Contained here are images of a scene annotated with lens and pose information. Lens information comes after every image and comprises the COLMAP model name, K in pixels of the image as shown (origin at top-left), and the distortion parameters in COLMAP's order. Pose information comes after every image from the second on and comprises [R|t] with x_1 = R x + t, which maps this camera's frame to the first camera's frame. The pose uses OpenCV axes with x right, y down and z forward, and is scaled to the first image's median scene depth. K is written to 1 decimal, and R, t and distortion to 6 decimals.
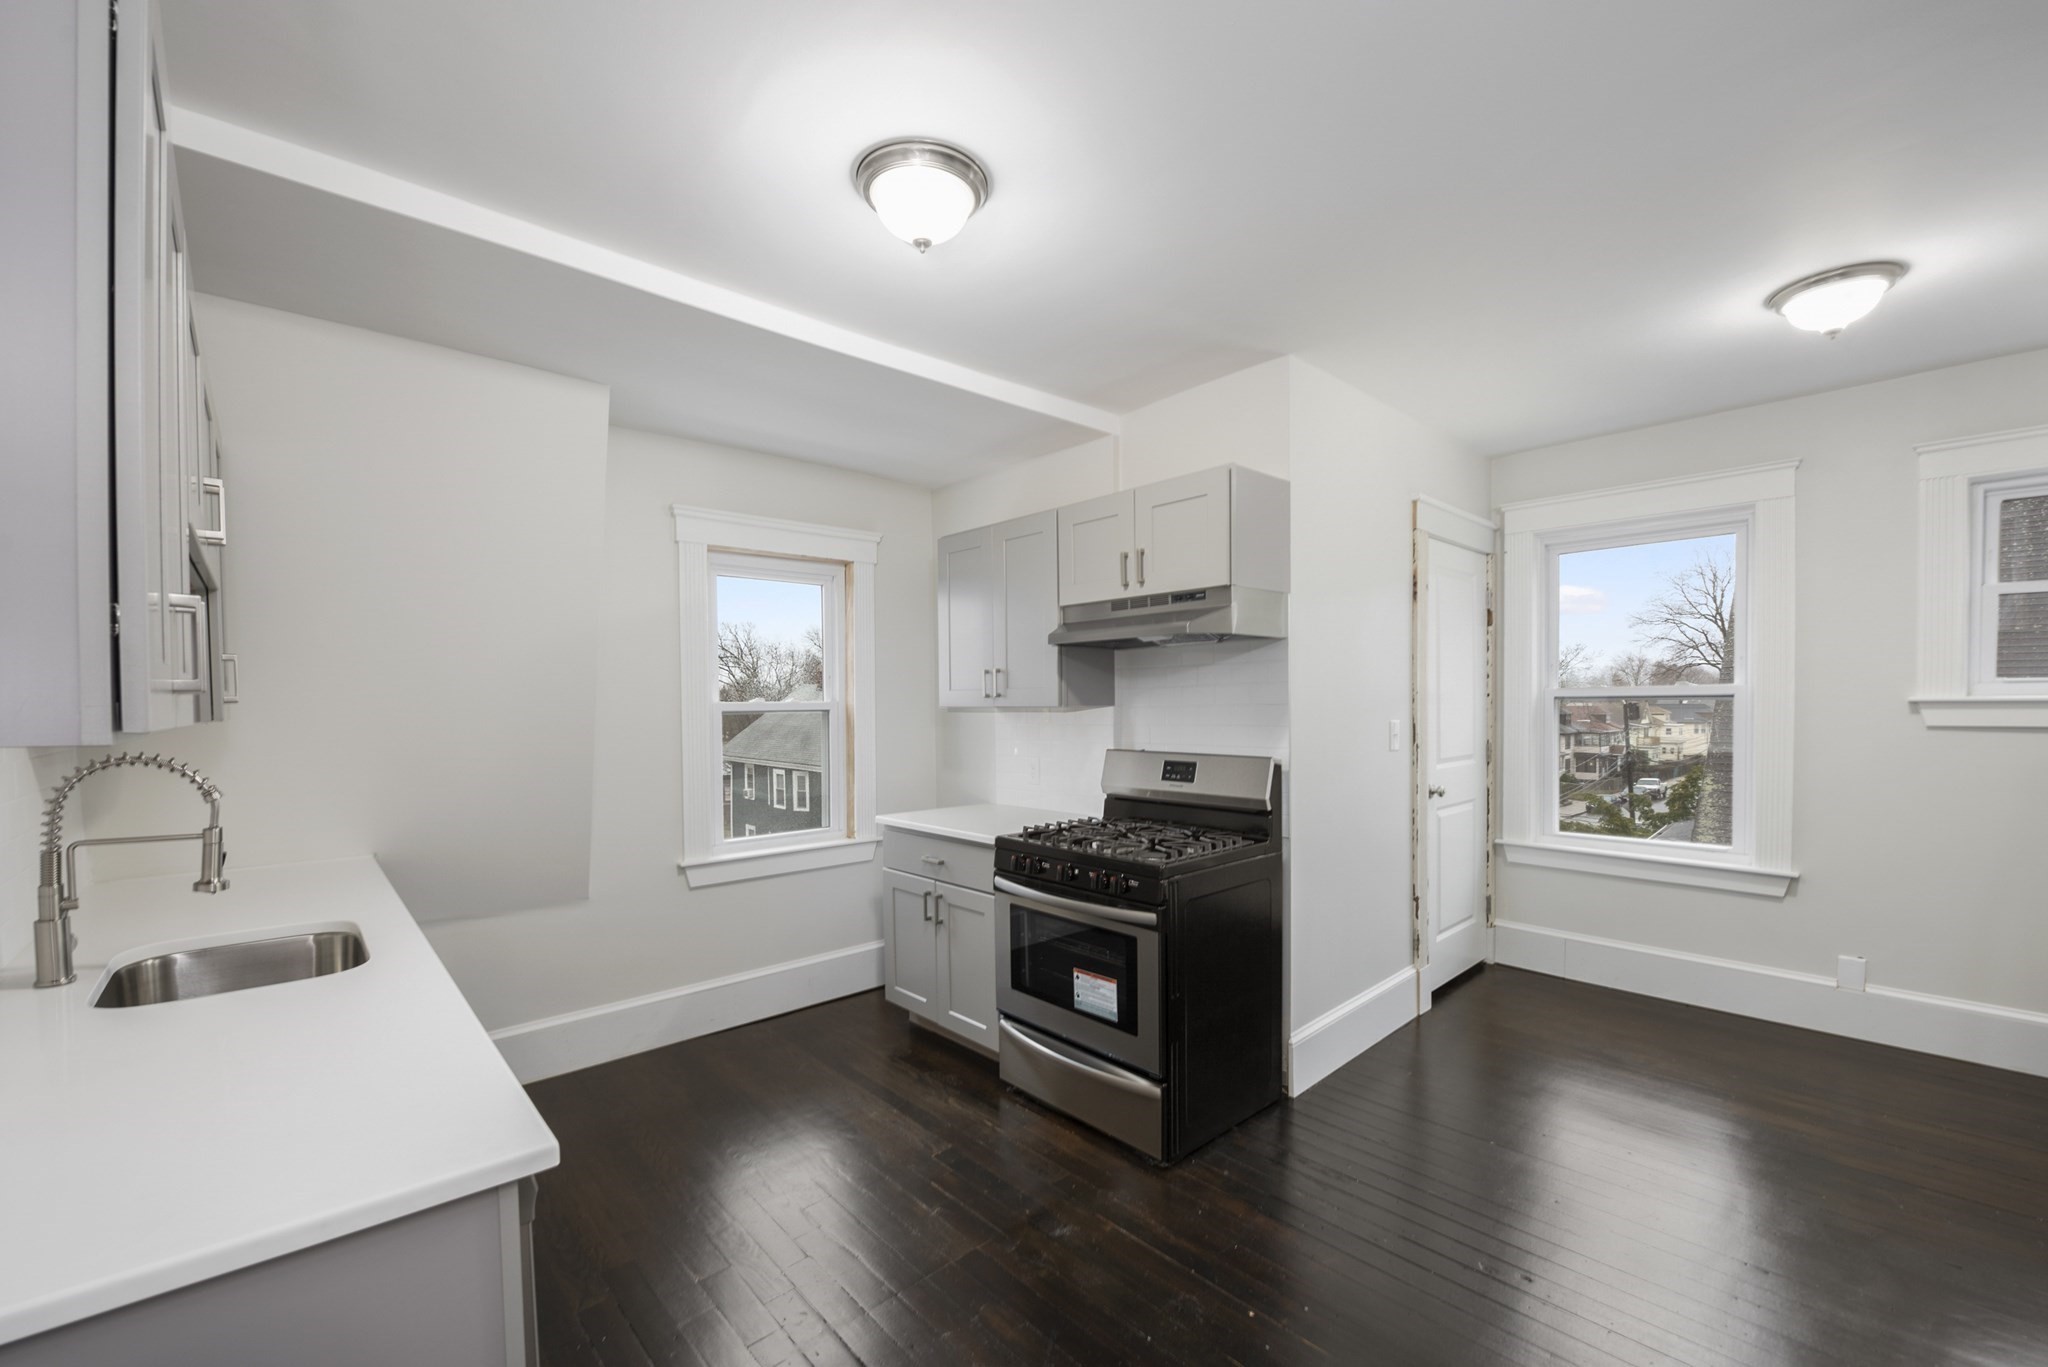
lens RADIAL K [[827.2, 0, 1032.1], [0, 827.2, 726.9], [0, 0, 1]] dist [-0.020315, 0.000004]
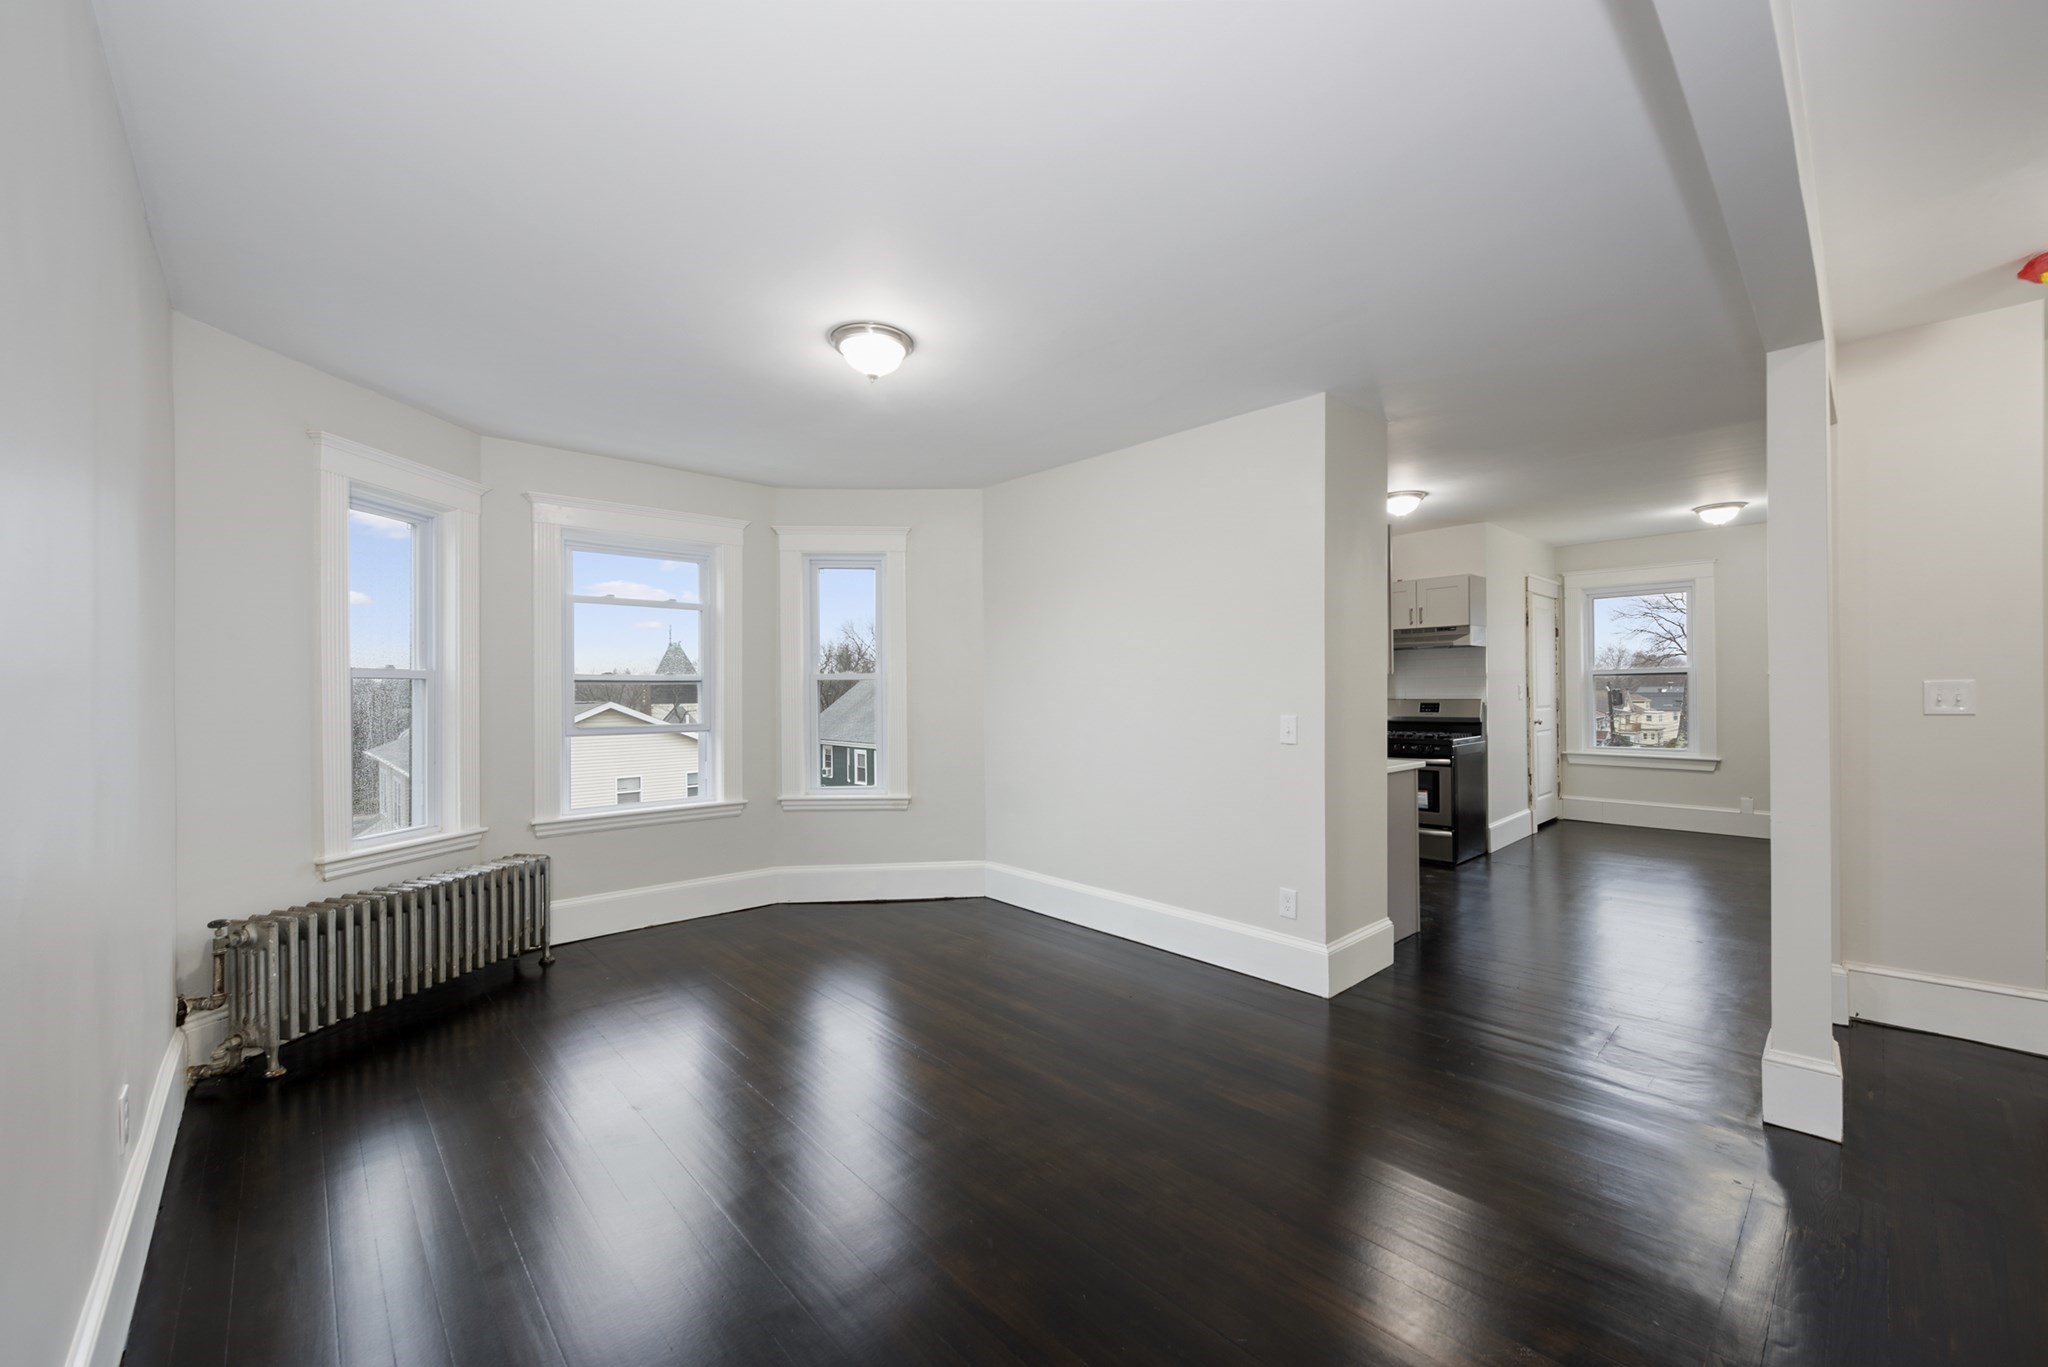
lens RADIAL K [[810.3, 0, 1030.5], [0, 810.3, 695.6], [0, 0, 1]] dist [-0.000097, -0.009416]
pose [[0.999959, -0.001847, 0.008894, -0.816680], [0.002084, 0.999642, -0.026689, 0.070863], [-0.008842, 0.026706, 0.999604, -1.024114]]
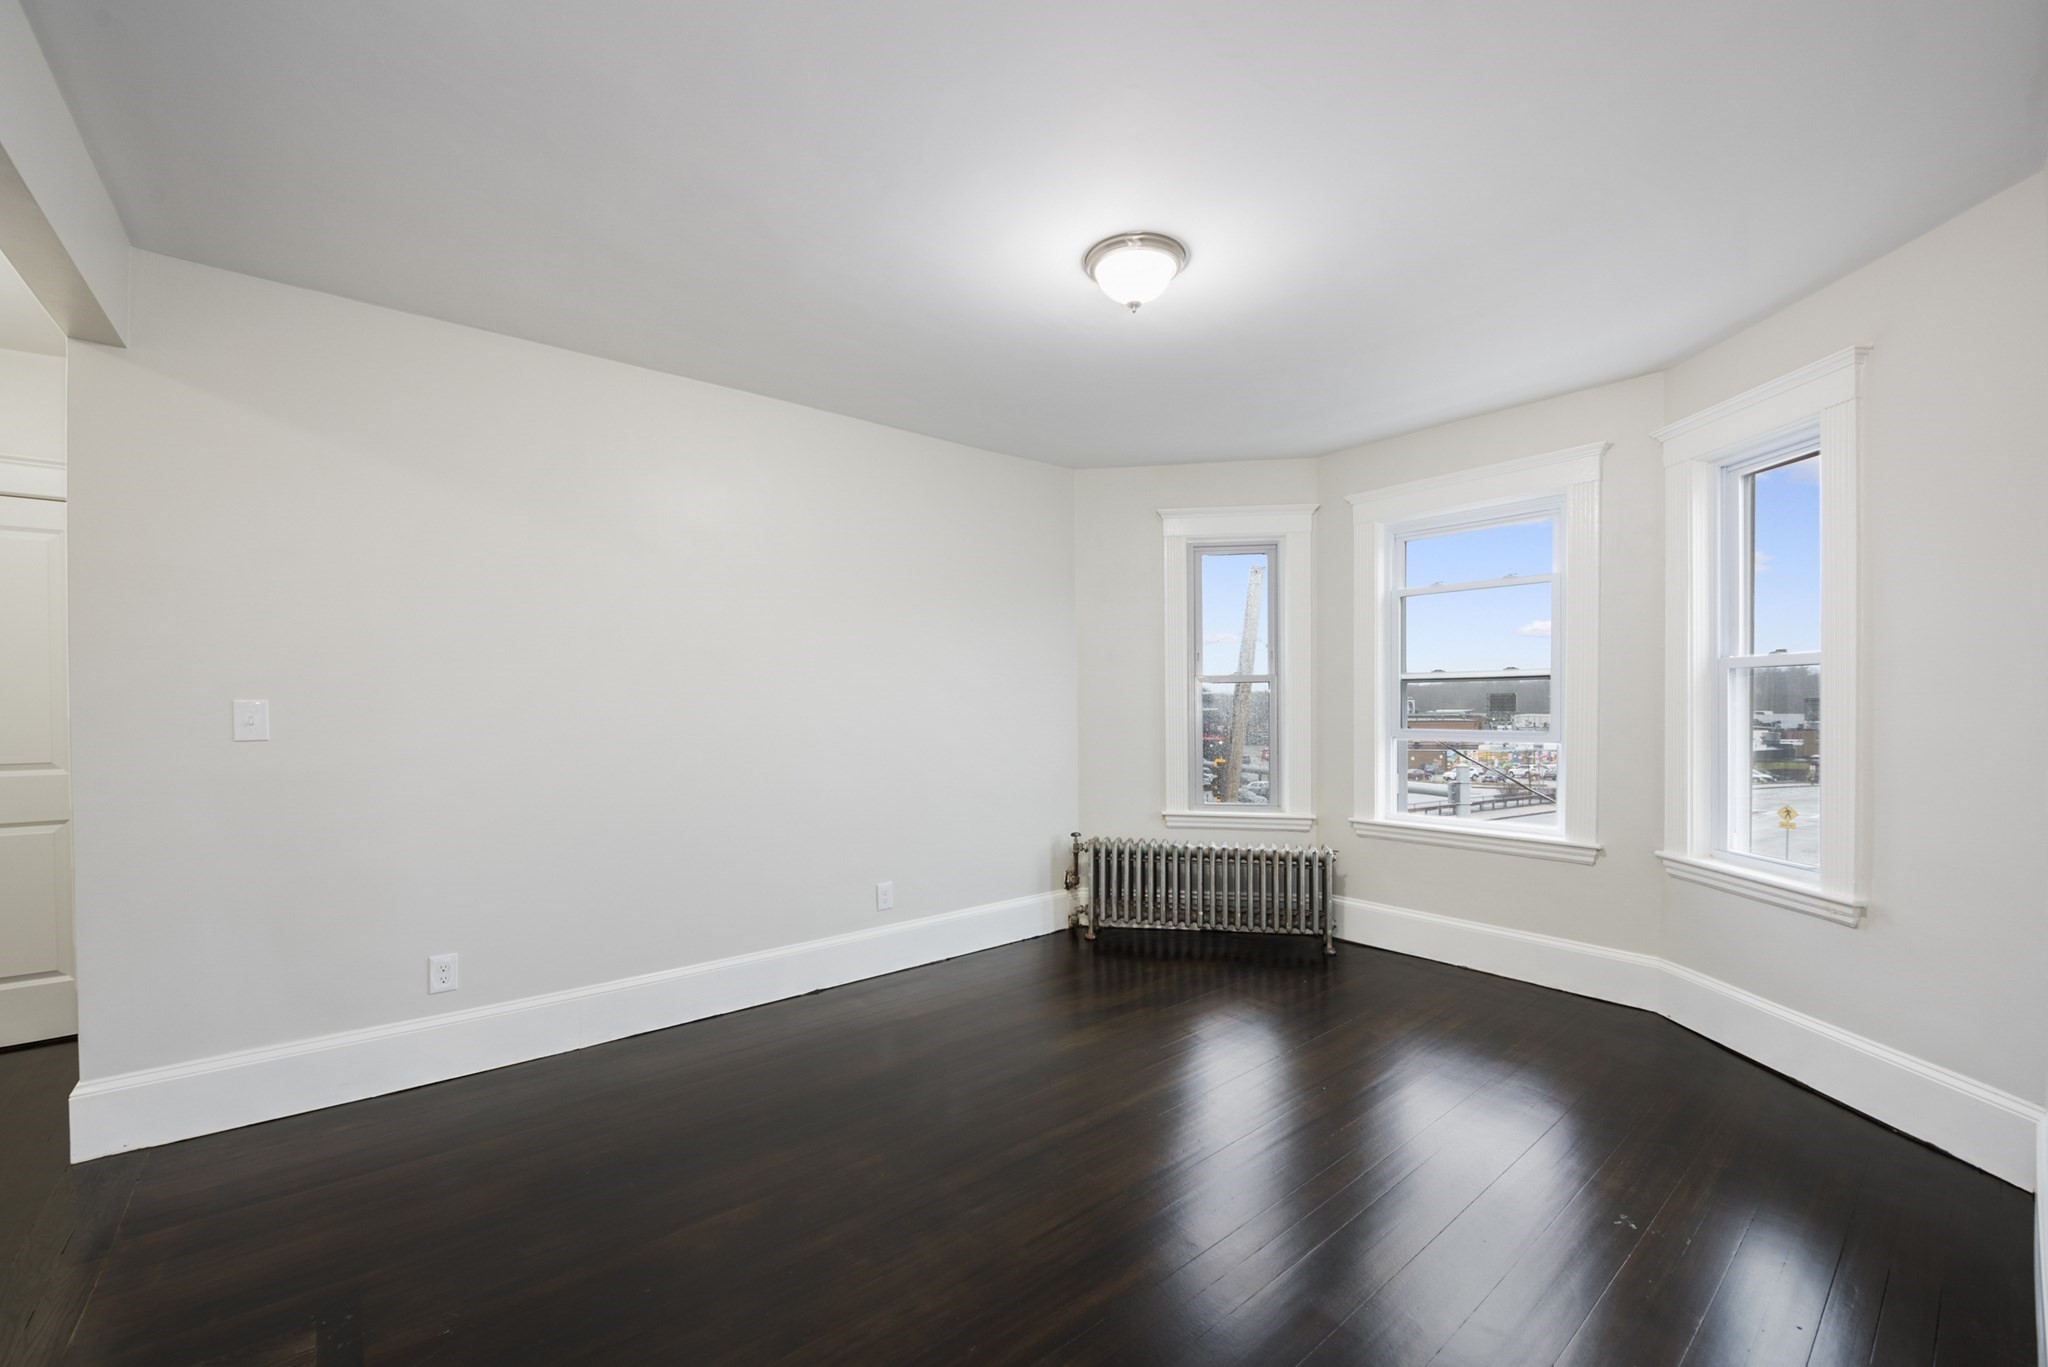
lens RADIAL K [[810.3, 0, 1030.5], [0, 810.3, 695.6], [0, 0, 1]] dist [-0.000097, -0.009416]
pose [[-0.044843, -0.003217, -0.998989, 0.952157], [-0.019805, 0.999801, -0.002331, 0.001860], [0.998798, 0.019680, -0.044898, 1.578825]]
